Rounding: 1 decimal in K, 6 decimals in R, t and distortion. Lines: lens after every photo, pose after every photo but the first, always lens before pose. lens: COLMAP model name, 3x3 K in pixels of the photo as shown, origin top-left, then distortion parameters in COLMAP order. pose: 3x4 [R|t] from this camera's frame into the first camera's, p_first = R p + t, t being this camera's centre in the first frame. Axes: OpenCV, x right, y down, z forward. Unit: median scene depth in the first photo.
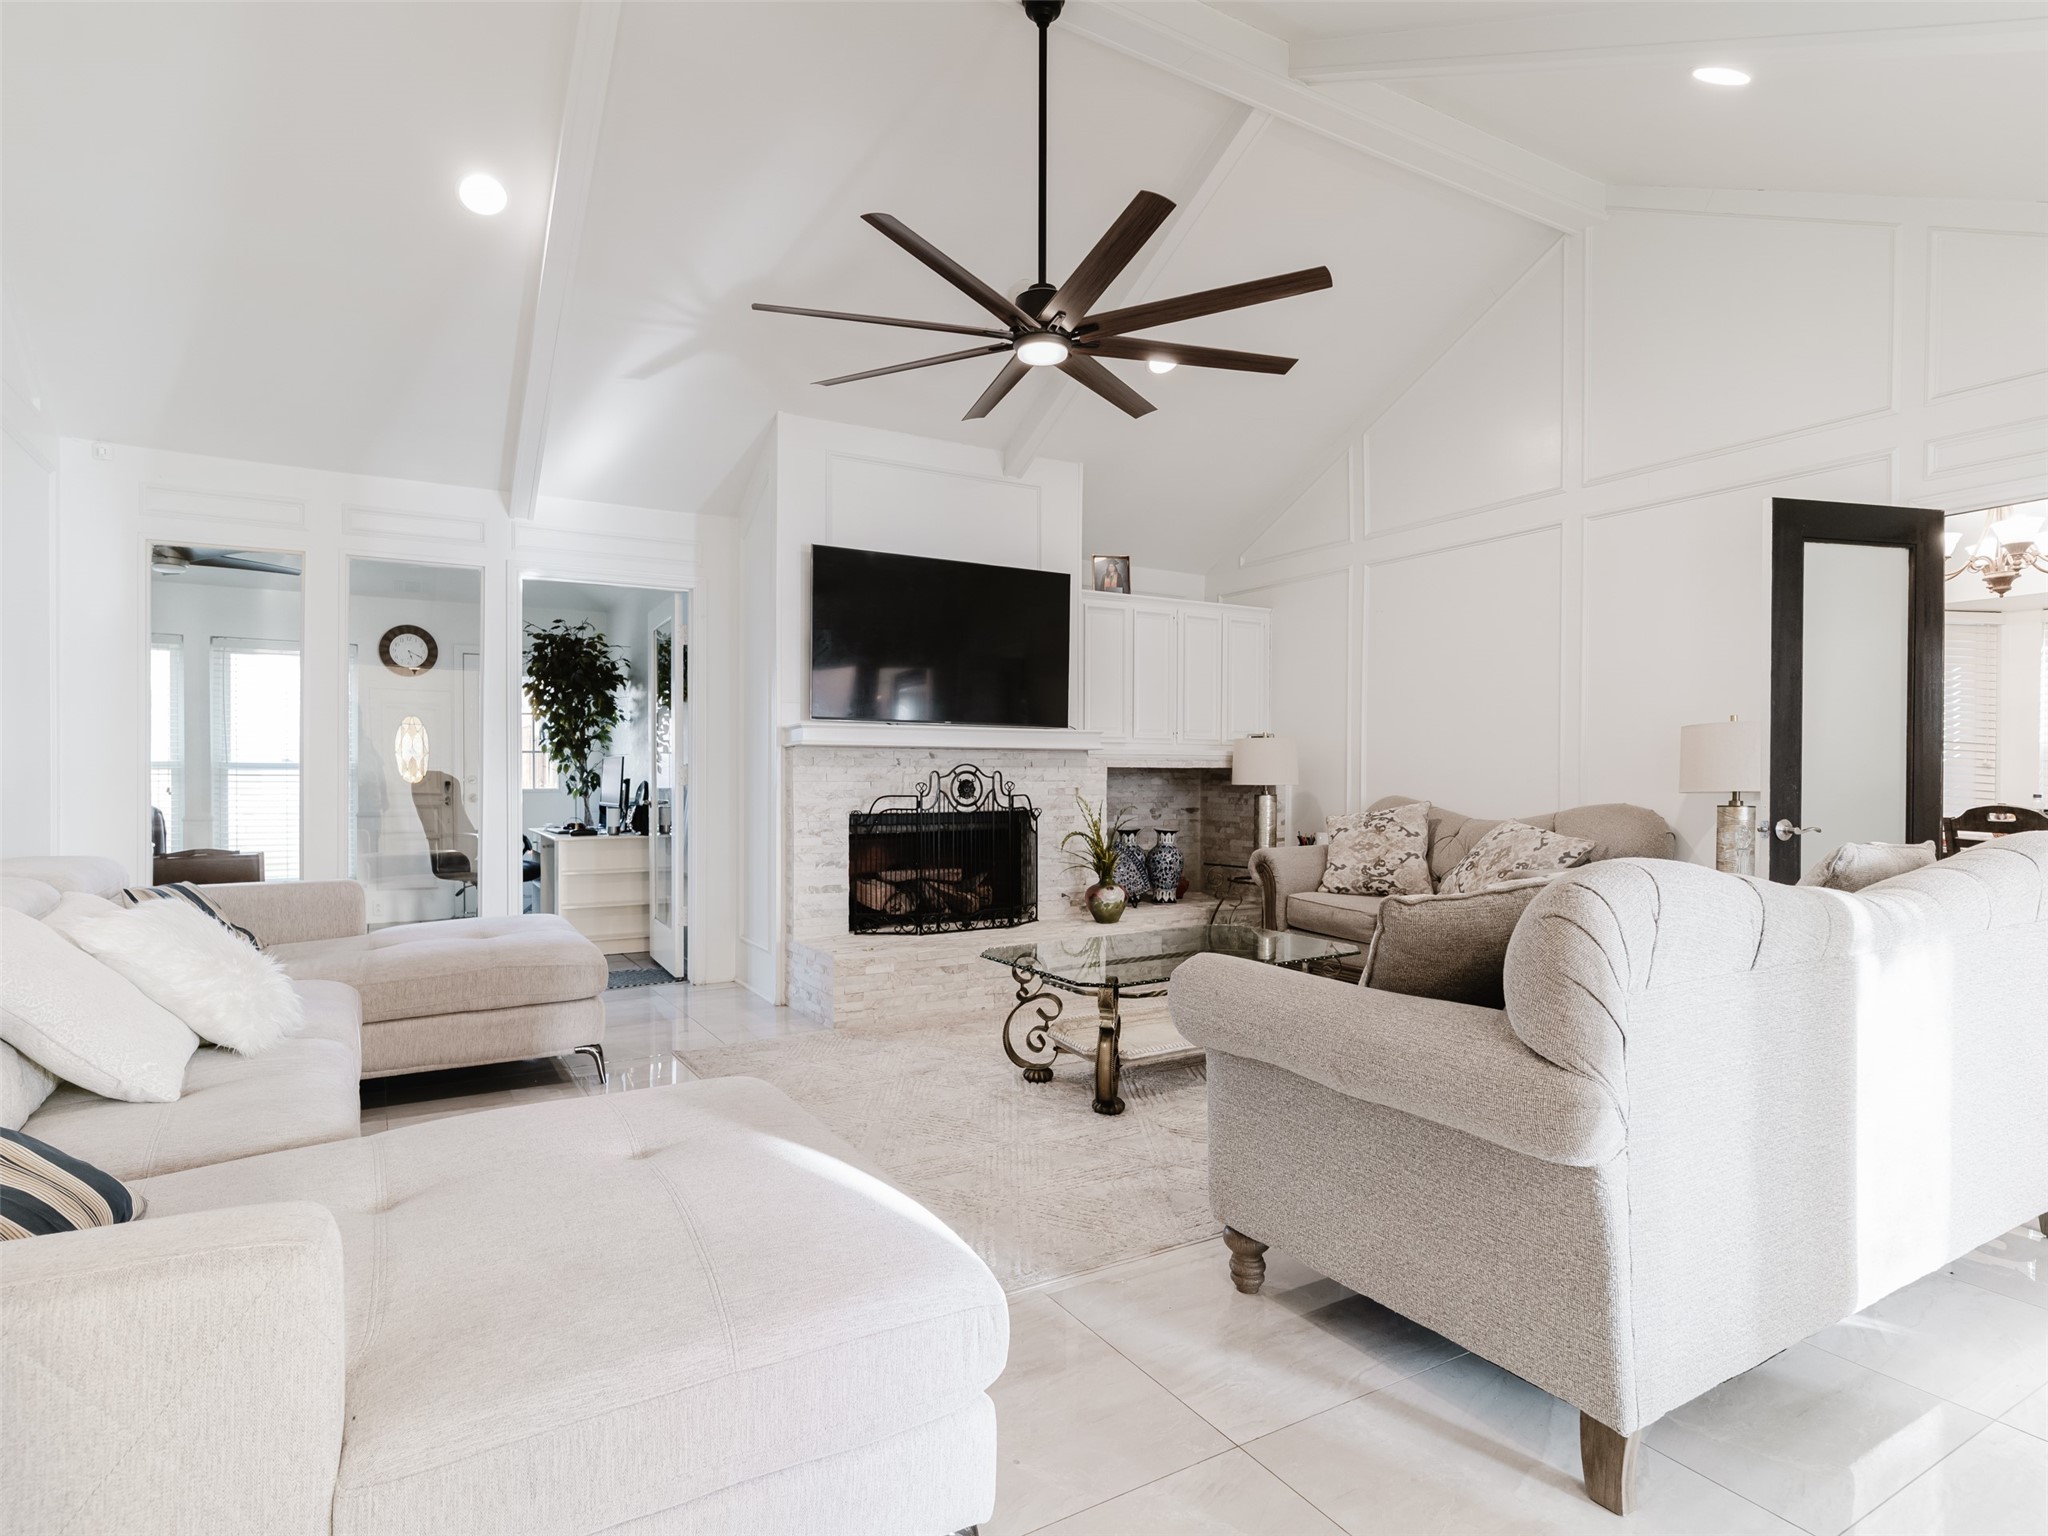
lens RADIAL K [[1109.1, 0, 1016.3], [0, 1109.1, 773.8], [0, 0, 1]] dist [0.001869, 0.000642]
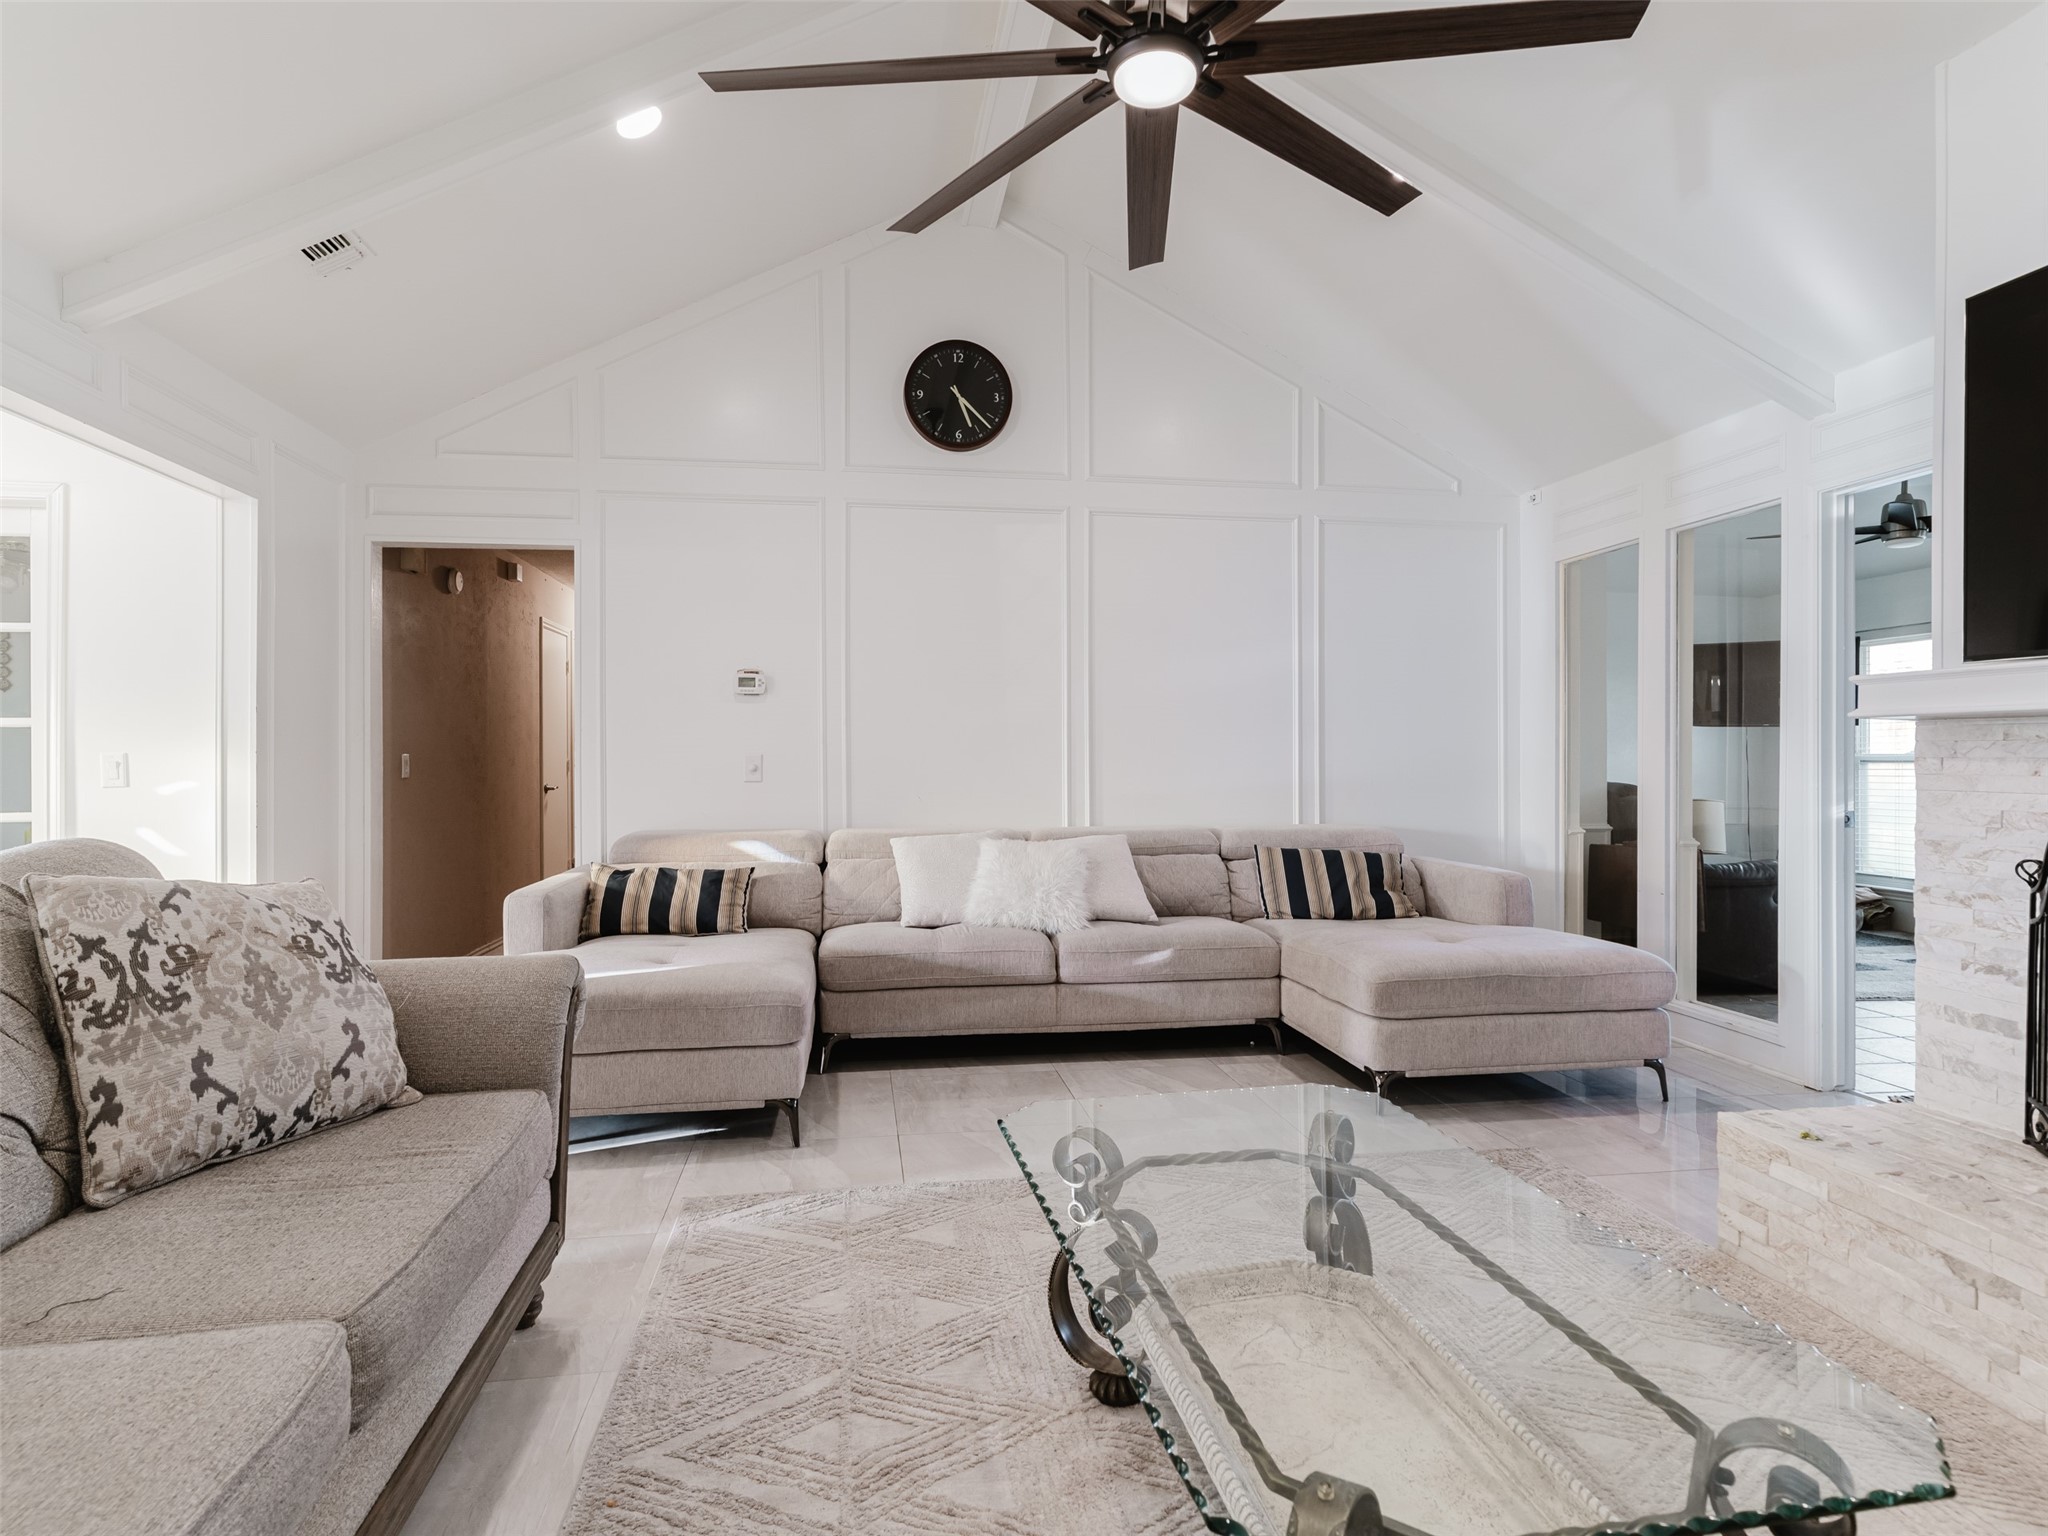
lens RADIAL K [[1109.1, 0, 1016.3], [0, 1109.1, 773.8], [0, 0, 1]] dist [0.001869, 0.000642]
pose [[-0.380242, 0.005356, -0.924872, 0.429996], [-0.006698, 0.999941, 0.008544, -0.001872], [0.924863, 0.009444, -0.380184, 0.829649]]
